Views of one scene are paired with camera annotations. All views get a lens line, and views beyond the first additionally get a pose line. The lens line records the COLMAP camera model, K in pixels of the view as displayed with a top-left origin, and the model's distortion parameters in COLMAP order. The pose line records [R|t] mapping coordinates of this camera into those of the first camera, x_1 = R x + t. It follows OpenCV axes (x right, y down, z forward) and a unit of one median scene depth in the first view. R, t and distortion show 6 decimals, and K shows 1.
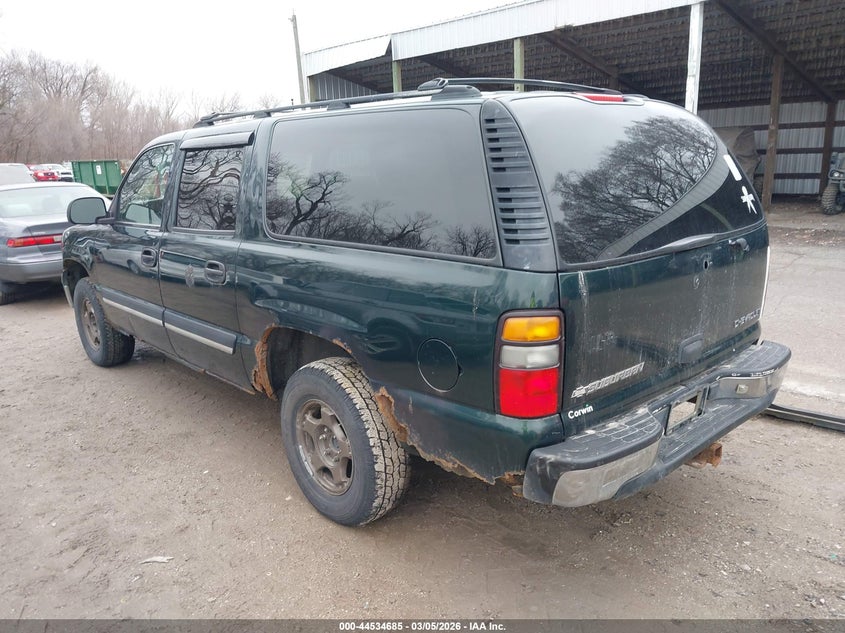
lens RADIAL K [[637.7, 0, 422.5], [0, 637.7, 316.5], [0, 0, 1]] dist [0.001384, 0.000415]
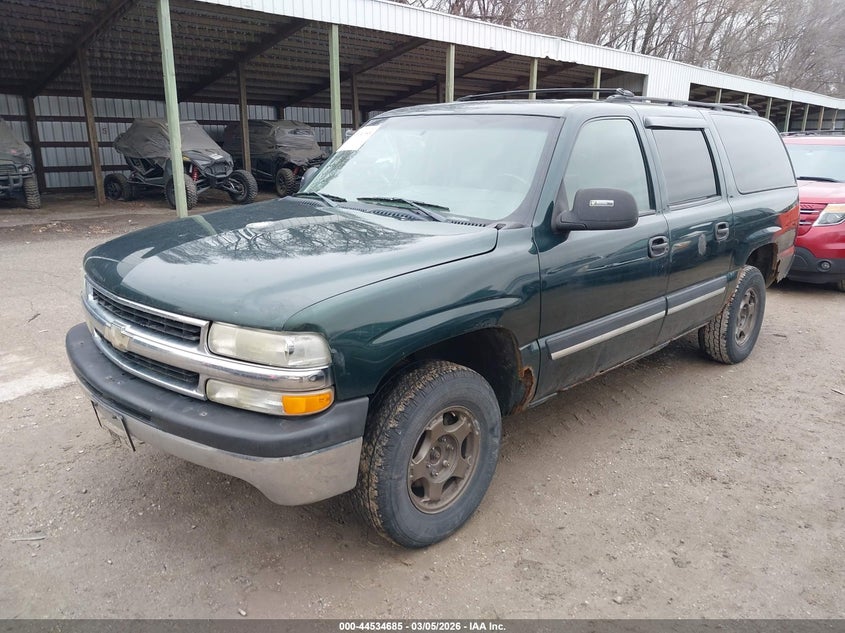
lens RADIAL K [[637.7, 0, 422.5], [0, 637.7, 316.5], [0, 0, 1]] dist [0.001384, 0.000415]
pose [[-0.018030, -0.235772, 0.971641, -0.958529], [0.236262, 0.943273, 0.233273, -0.209303], [-0.971522, 0.233768, 0.038696, 0.959412]]
